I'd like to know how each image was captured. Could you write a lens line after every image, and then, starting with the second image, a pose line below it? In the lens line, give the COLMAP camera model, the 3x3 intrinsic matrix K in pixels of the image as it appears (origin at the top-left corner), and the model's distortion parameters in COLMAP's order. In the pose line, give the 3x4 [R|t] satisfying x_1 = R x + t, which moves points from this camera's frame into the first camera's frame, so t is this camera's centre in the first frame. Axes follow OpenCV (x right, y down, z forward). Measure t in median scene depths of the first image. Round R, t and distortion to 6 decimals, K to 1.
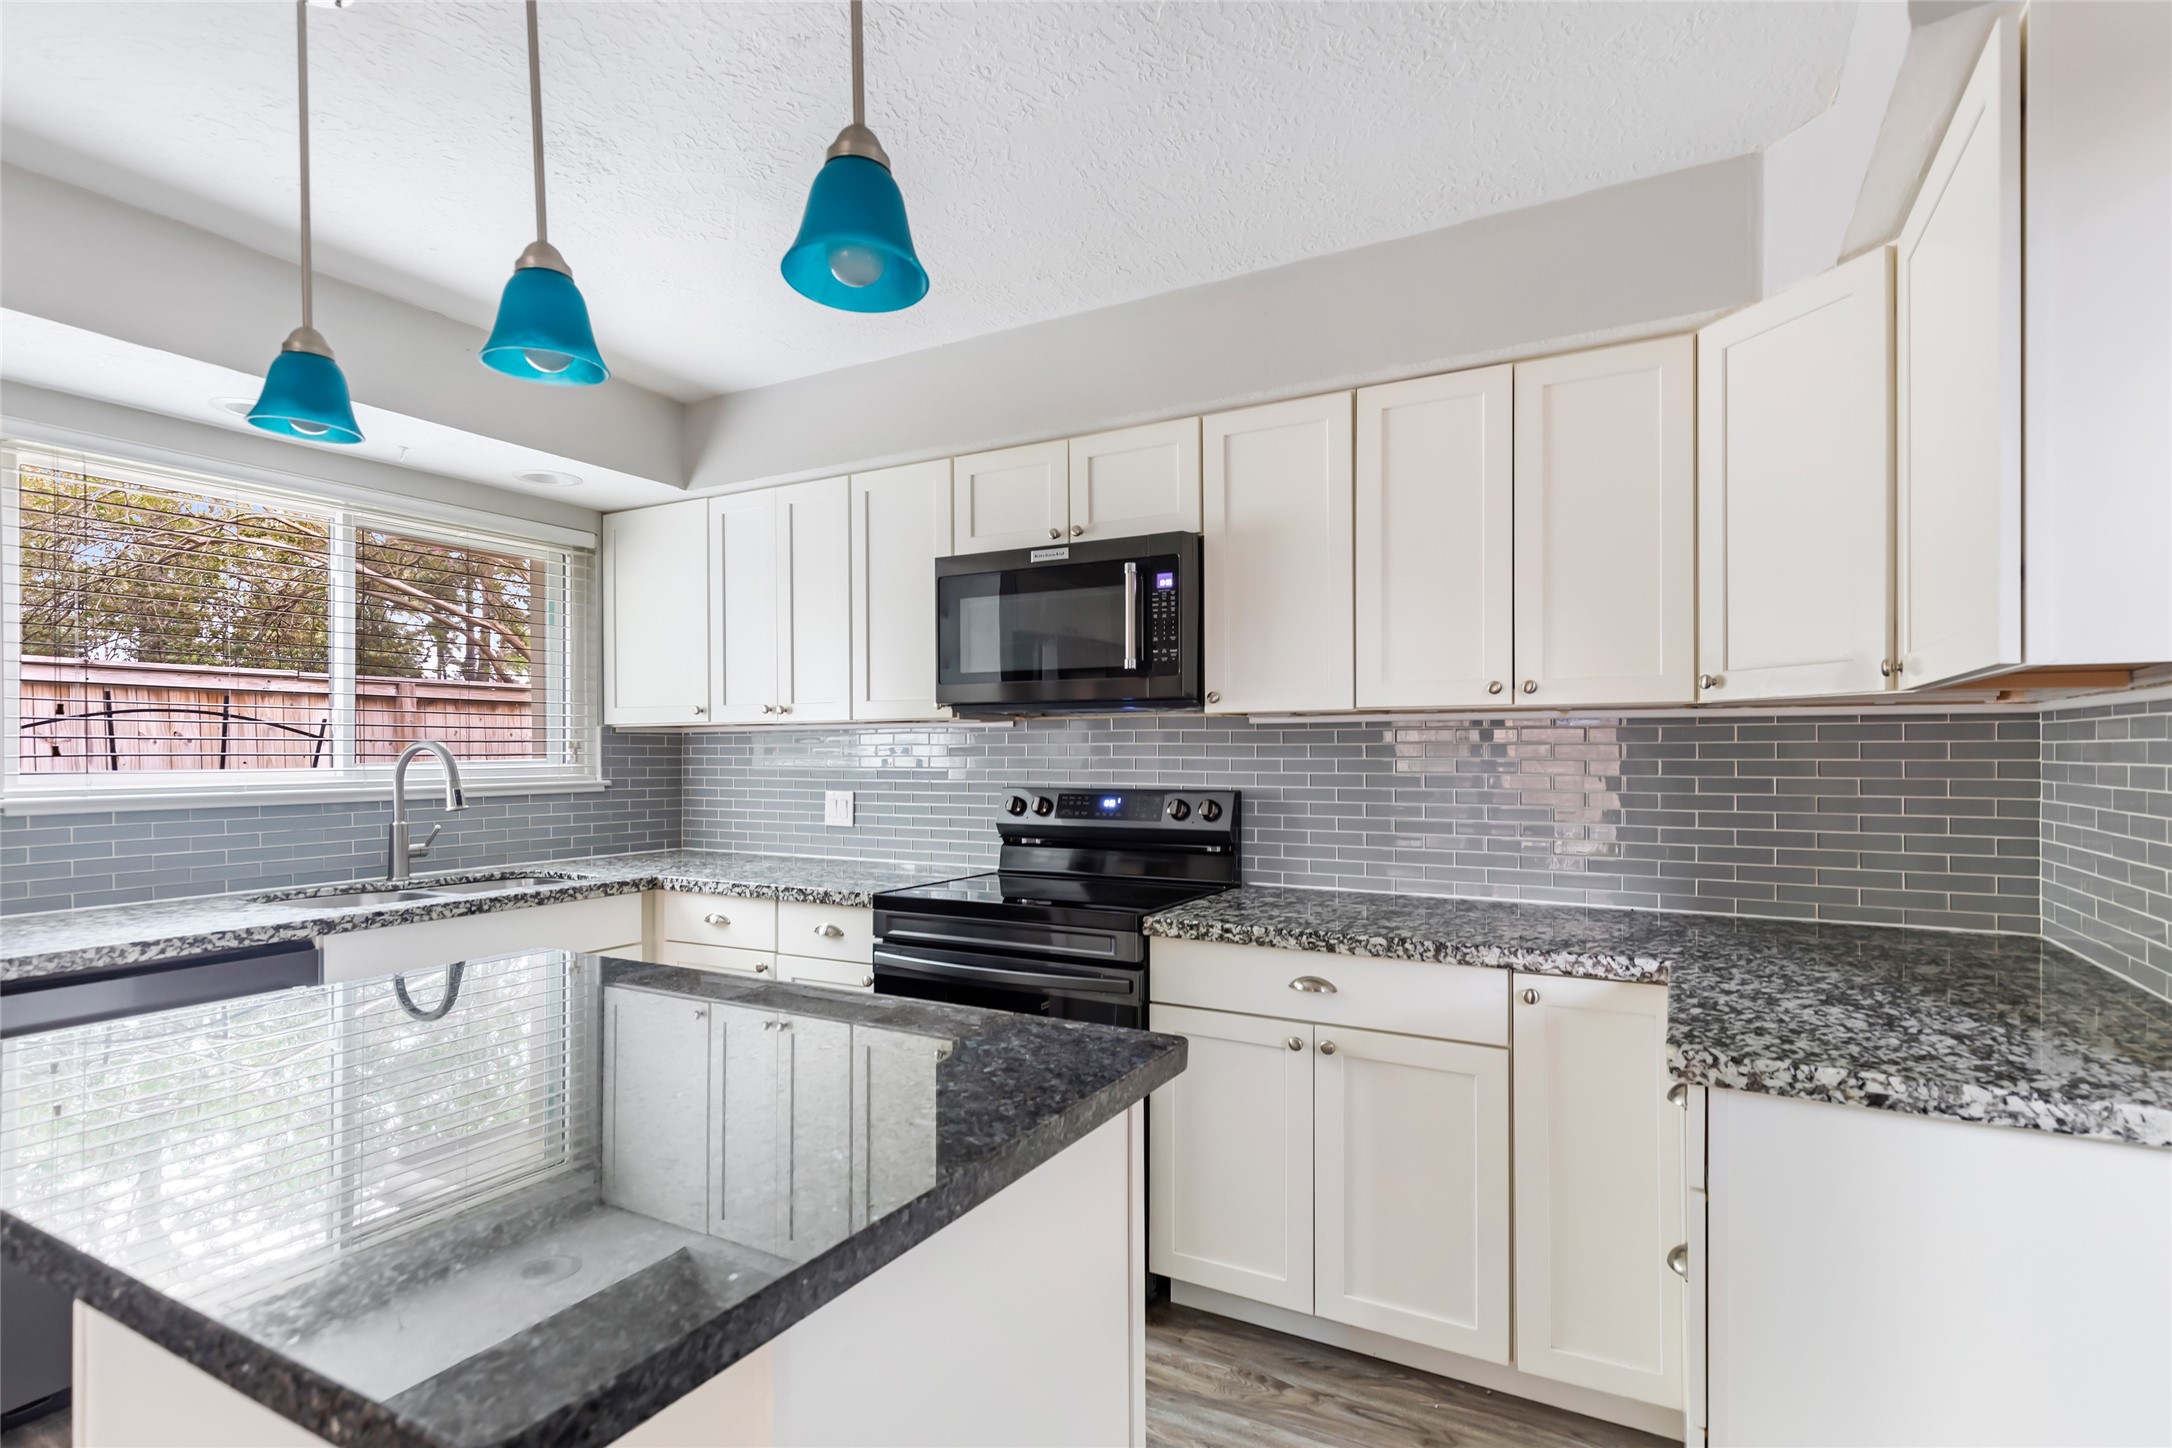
lens RADIAL K [[1023.8, 0, 1085.6], [0, 1023.8, 747.4], [0, 0, 1]] dist [0.009753, -0.000963]
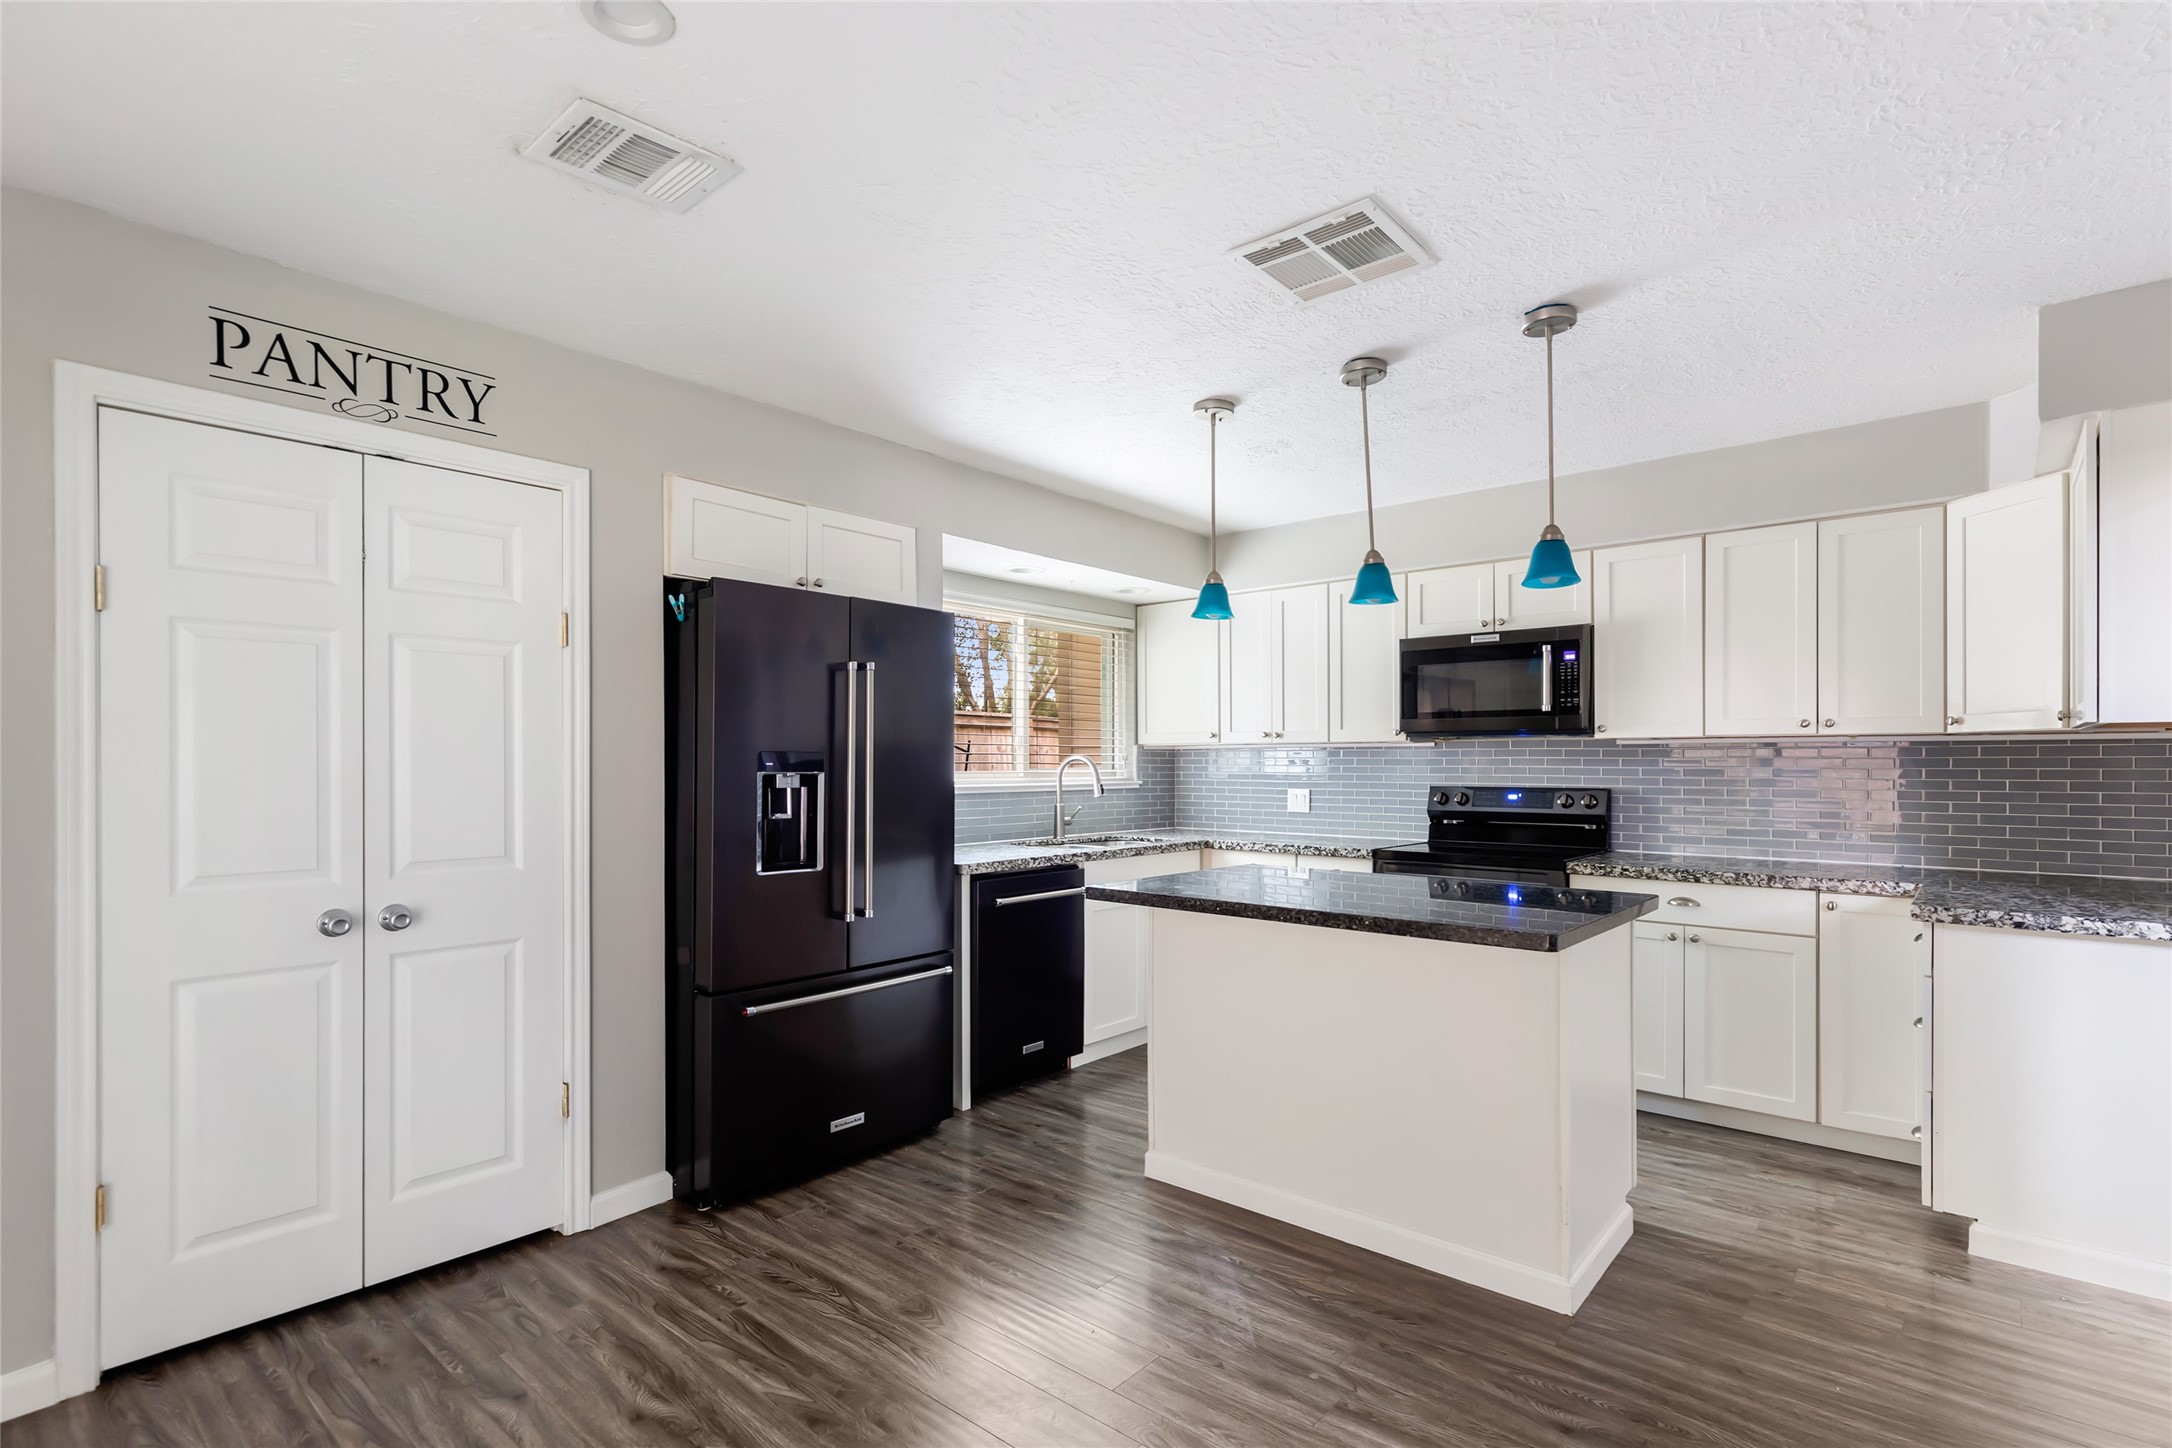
lens RADIAL K [[1005.0, 0, 1096.4], [0, 1005.0, 757.5], [0, 0, 1]] dist [0.001405, -0.000743]
pose [[0.978906, 0.002037, -0.204299, -0.337201], [-0.002590, 0.999994, -0.002435, 0.001882], [0.204293, 0.002912, 0.978906, -0.710255]]
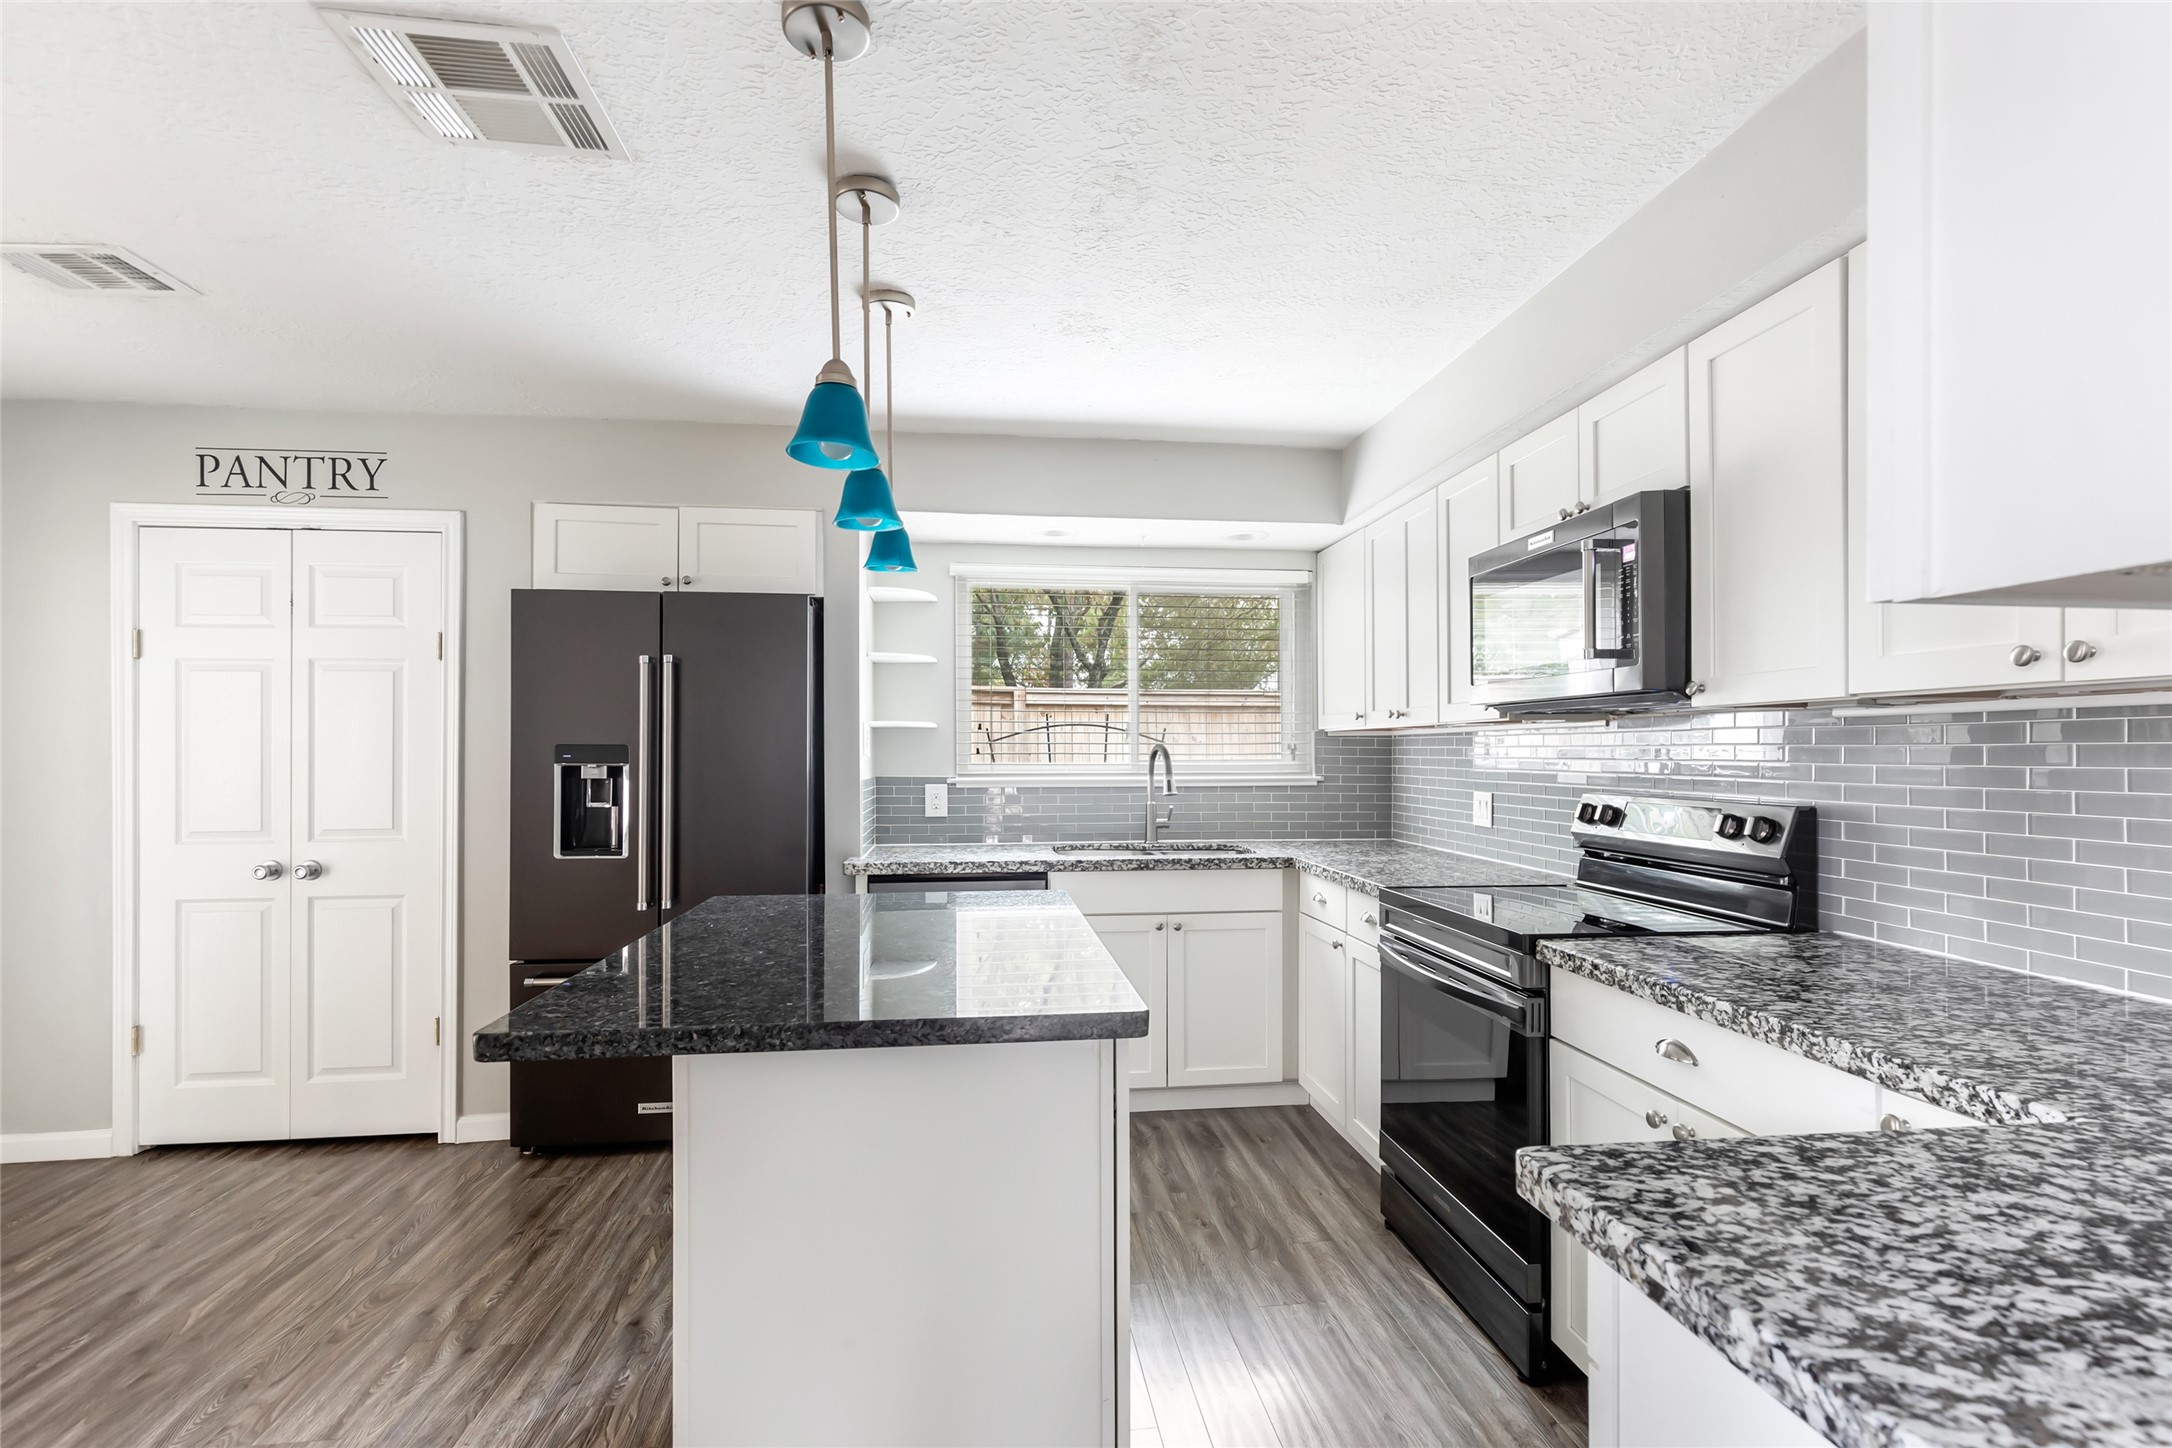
lens RADIAL K [[1028.2, 0, 1134.4], [0, 1028.2, 744.4], [0, 0, 1]] dist [-0.000868, -0.000297]
pose [[0.604973, -0.003106, -0.796240, 0.528693], [0.001234, 0.999995, -0.002964, -0.002503], [0.796245, 0.000811, 0.604973, 0.163937]]
